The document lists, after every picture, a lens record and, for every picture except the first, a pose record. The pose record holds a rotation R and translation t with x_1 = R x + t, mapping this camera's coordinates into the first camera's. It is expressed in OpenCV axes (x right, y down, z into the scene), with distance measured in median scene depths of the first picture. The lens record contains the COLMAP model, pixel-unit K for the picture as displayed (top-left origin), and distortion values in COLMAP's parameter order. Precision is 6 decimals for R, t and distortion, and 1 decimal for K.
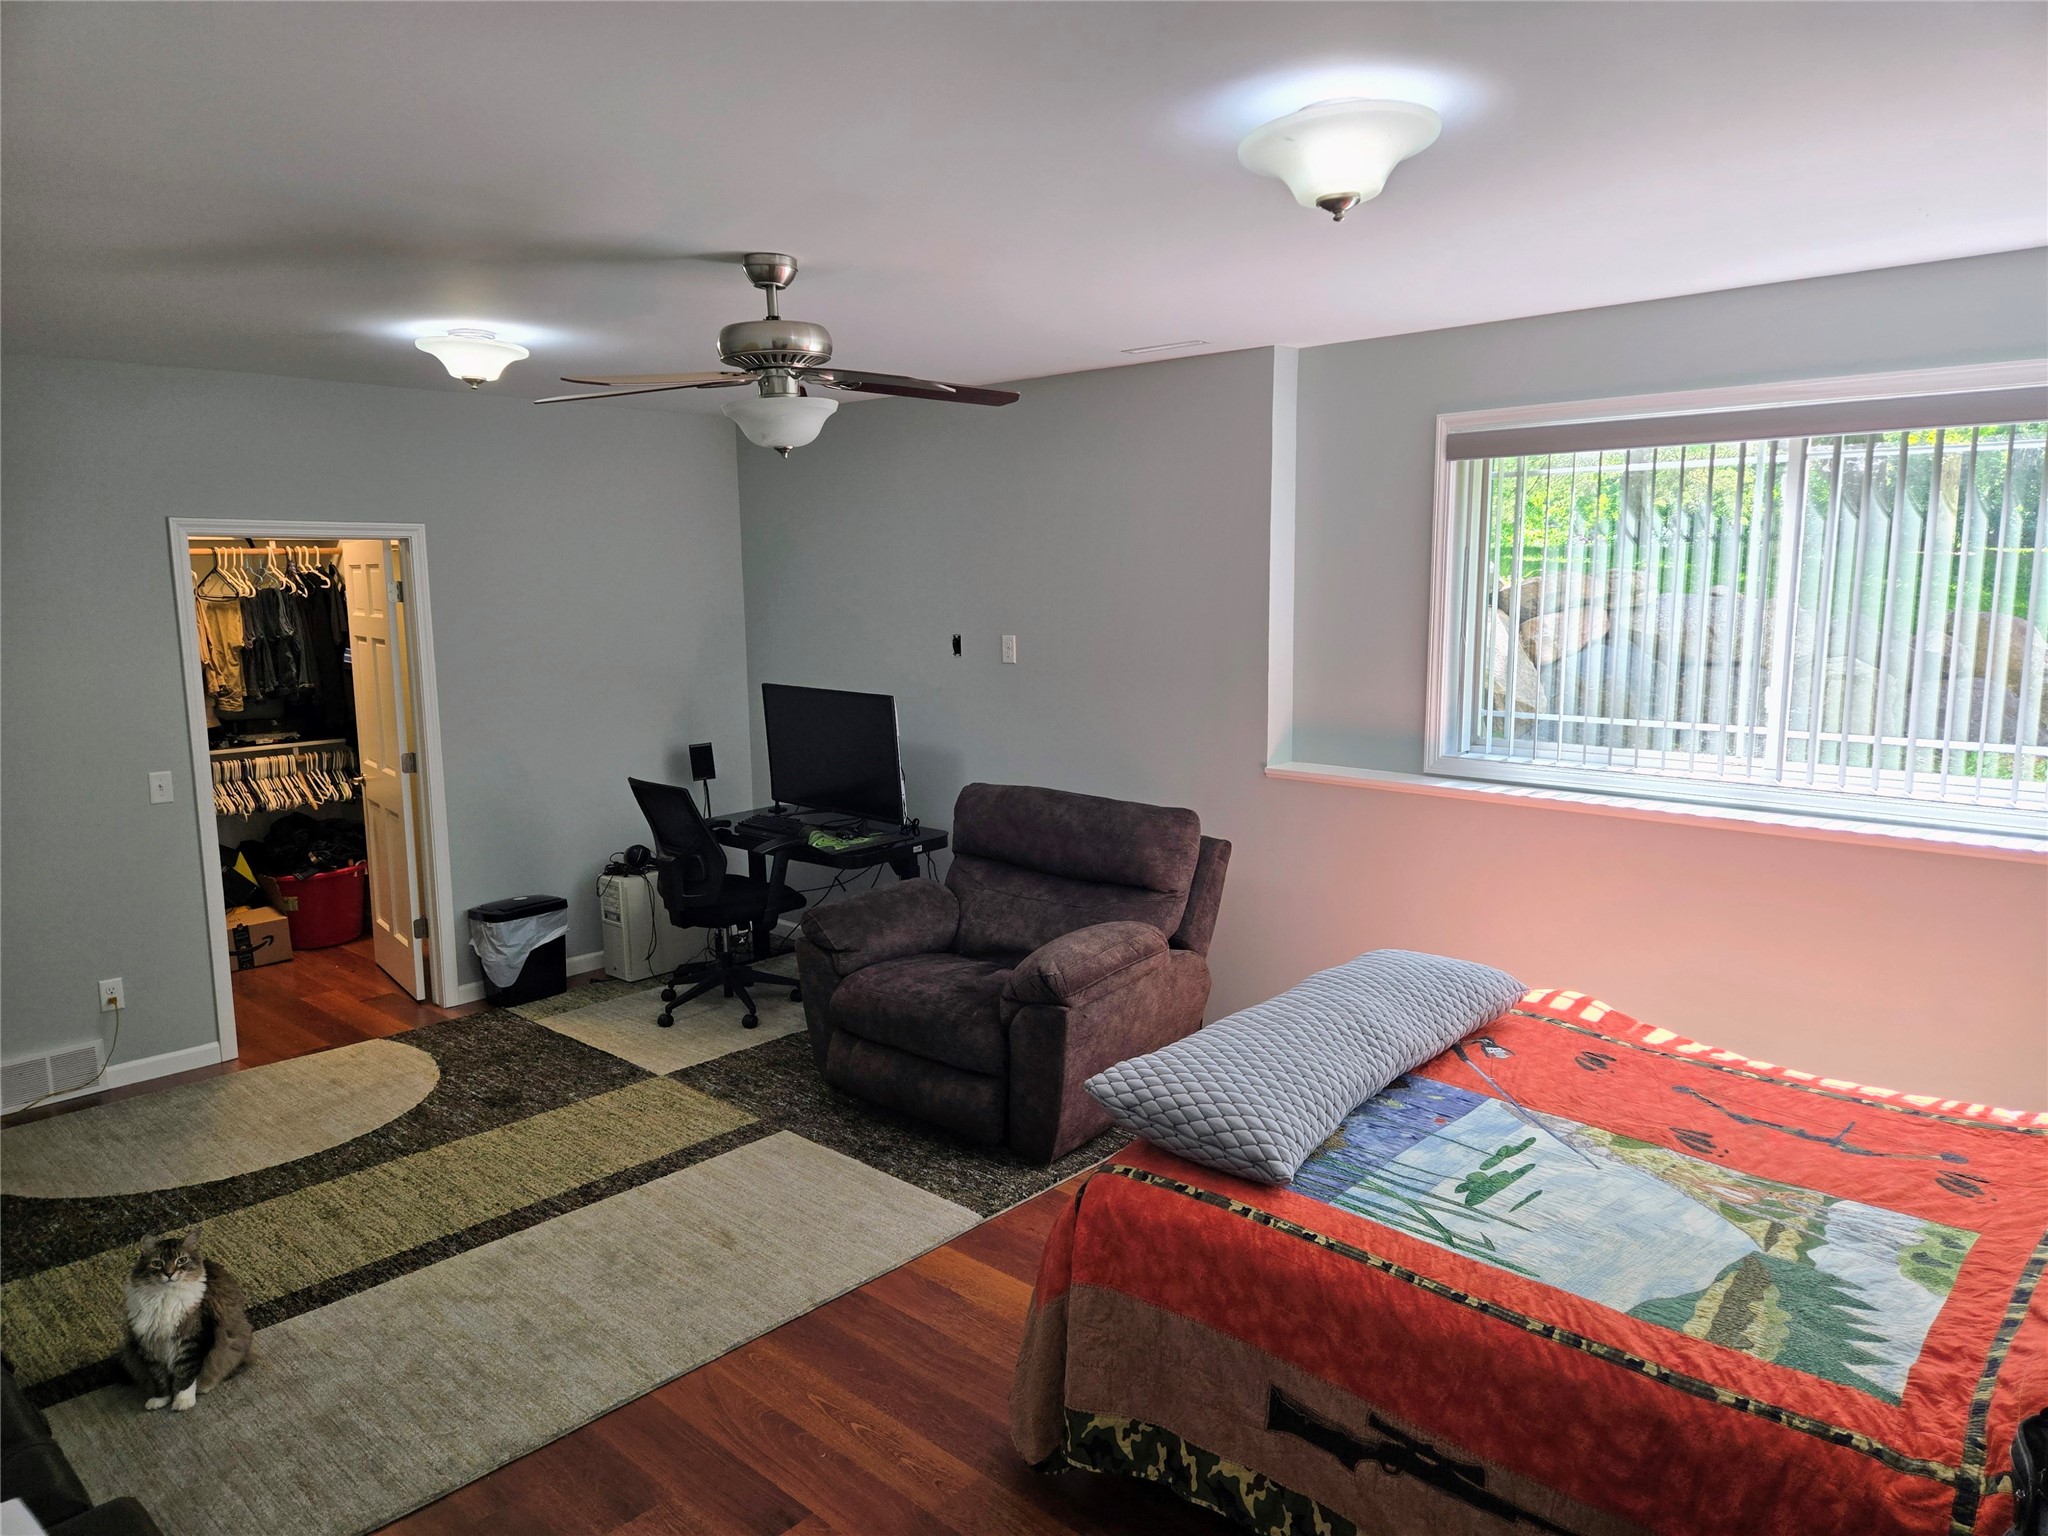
lens RADIAL K [[1357.9, 0, 1046.1], [0, 1357.9, 775.0], [0, 0, 1]] dist [0.073765, -0.058992]
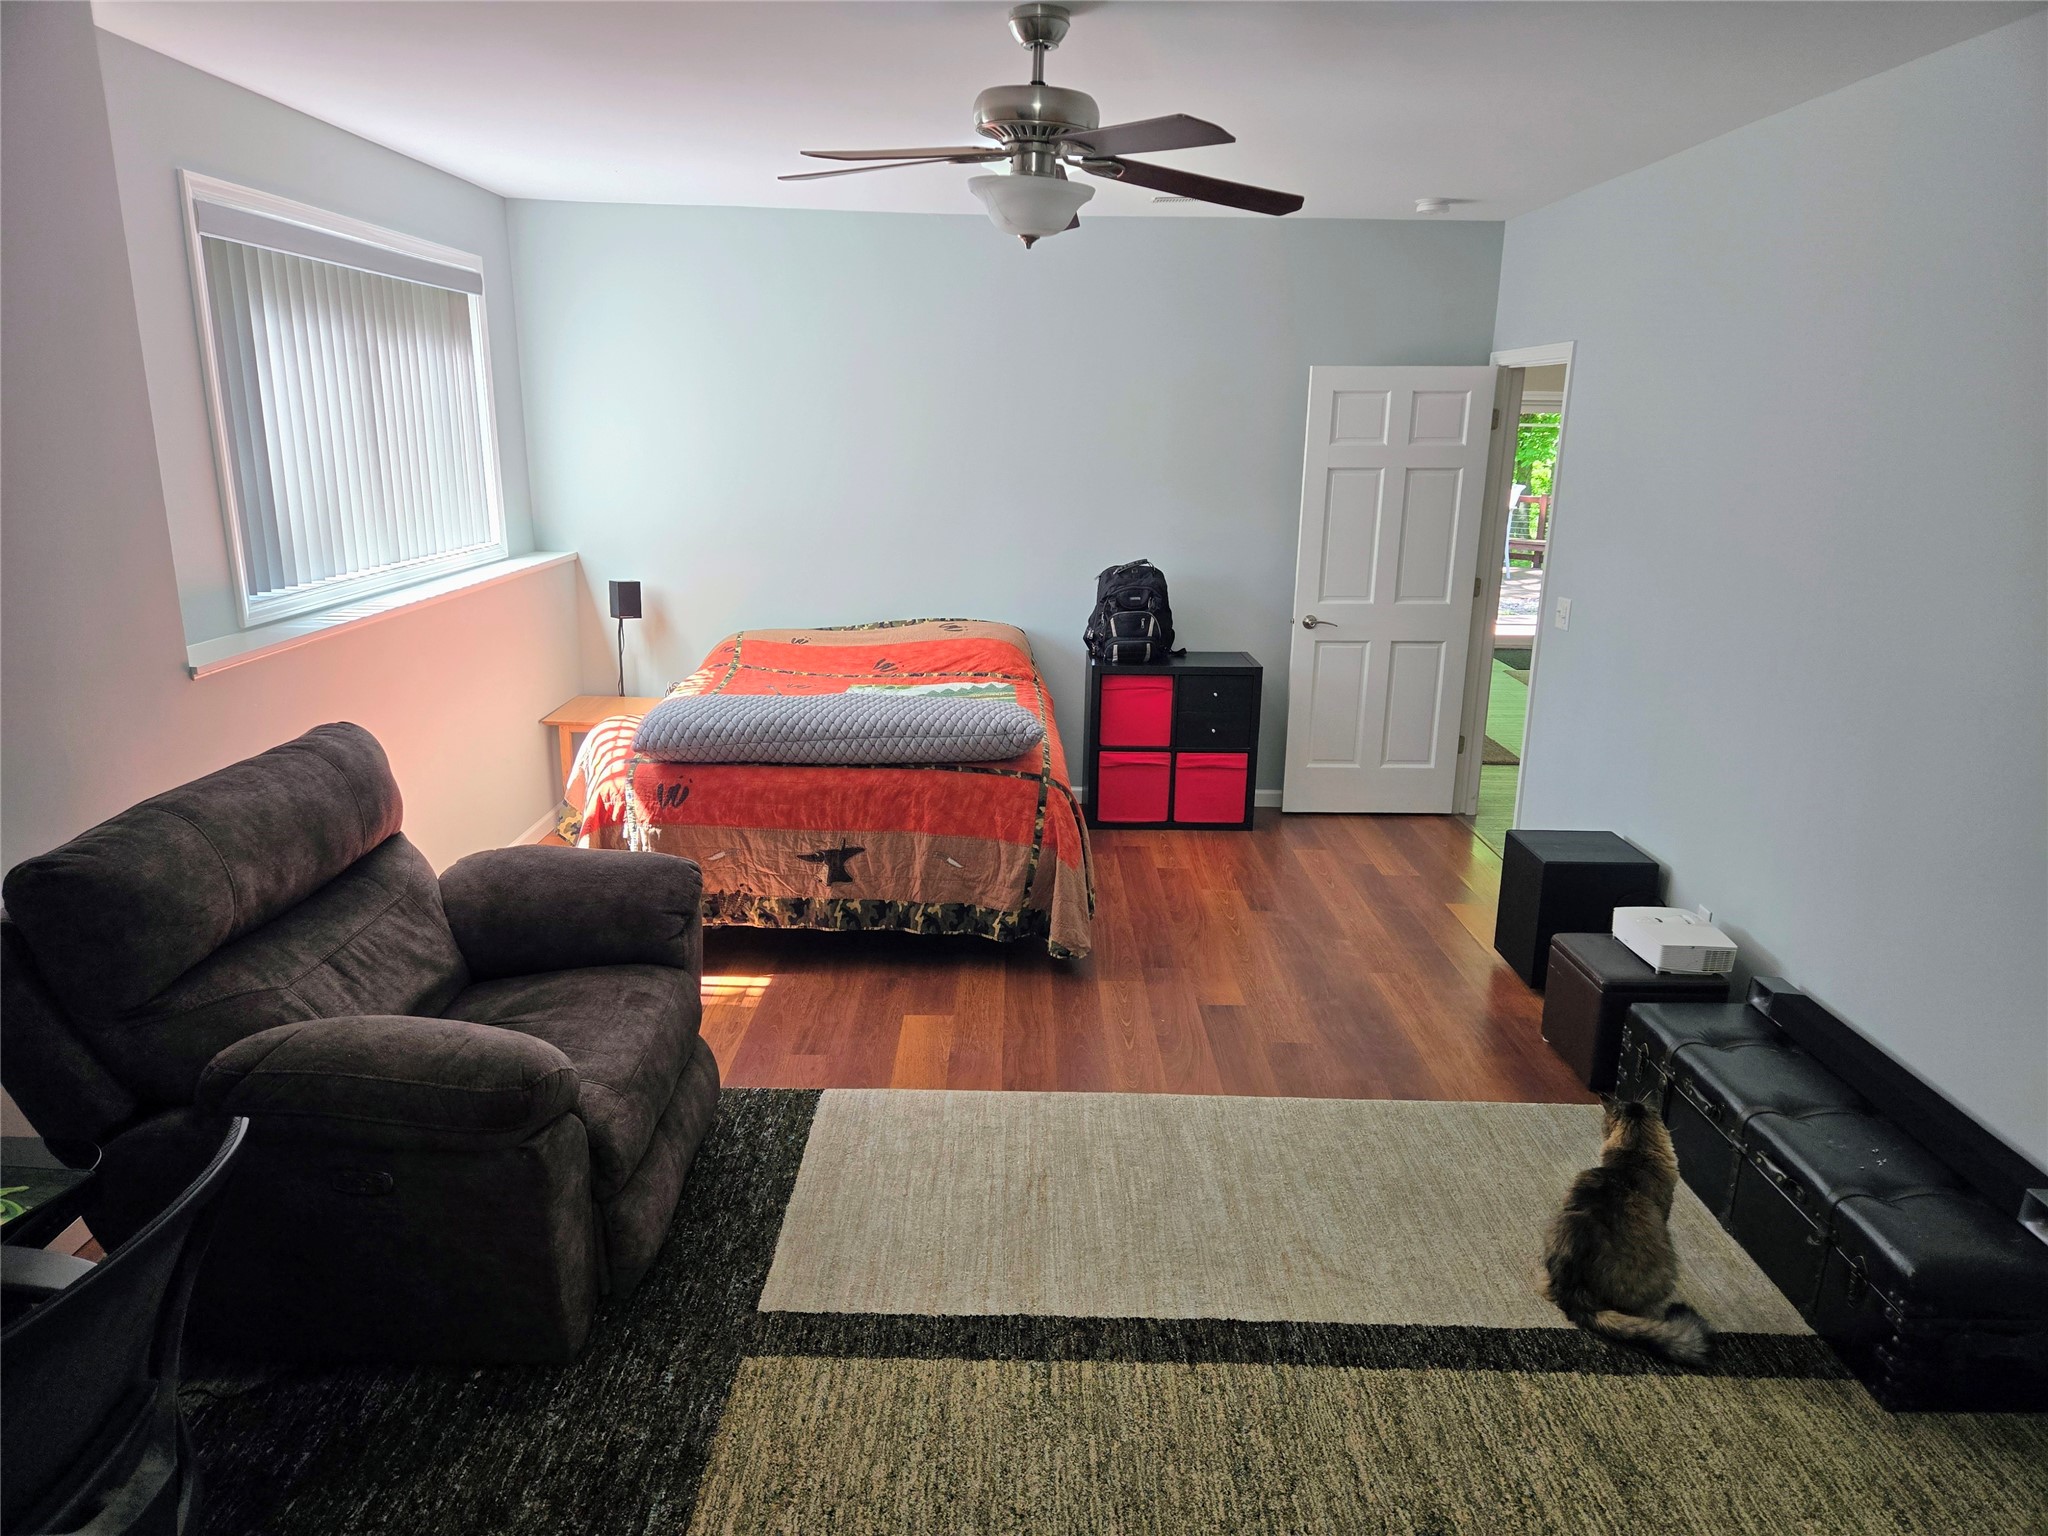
lens RADIAL K [[1361.1, 0, 1024.0], [0, 1361.1, 768.0], [0, 0, 1]] dist [0.076205, -0.063215]
pose [[-0.672132, -0.191658, 0.715197, -0.872158], [0.098246, 0.934293, 0.342701, -0.215935], [-0.733885, 0.300605, -0.609139, 1.599206]]
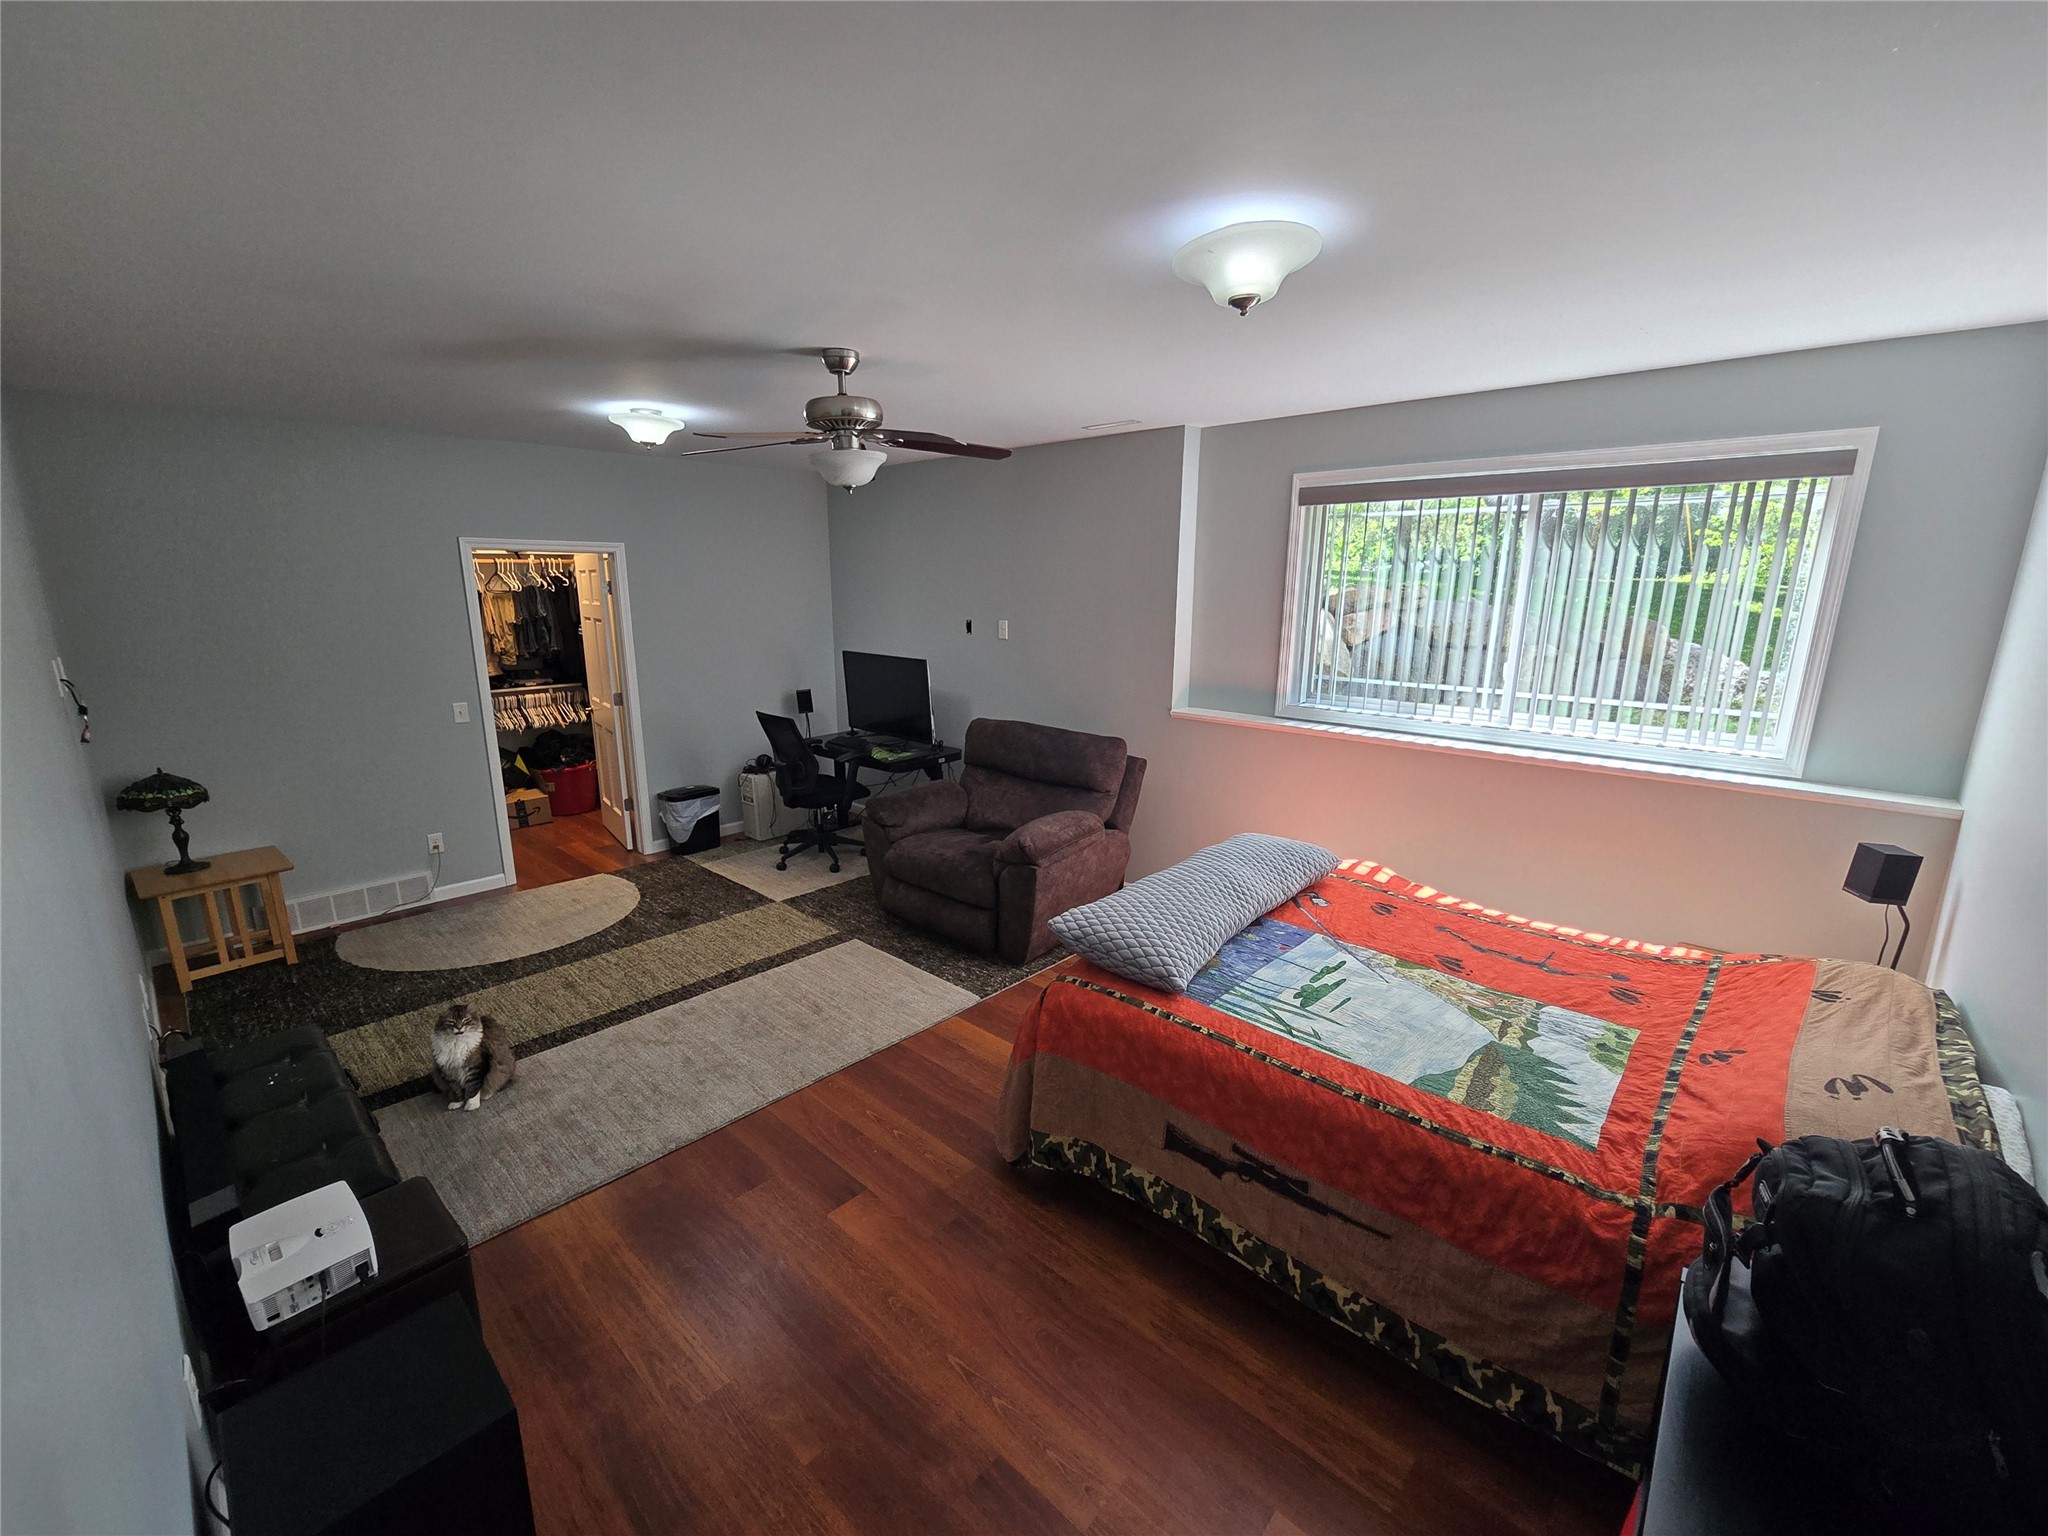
lens RADIAL K [[842.9, 0, 1011.4], [0, 842.9, 775.4], [0, 0, 1]] dist [0.001446, -0.004210]
pose [[0.999712, 0.016605, -0.017318, 0.001370], [-0.015252, 0.997024, 0.075574, -0.002782], [0.018522, -0.075288, 0.996990, 0.073215]]
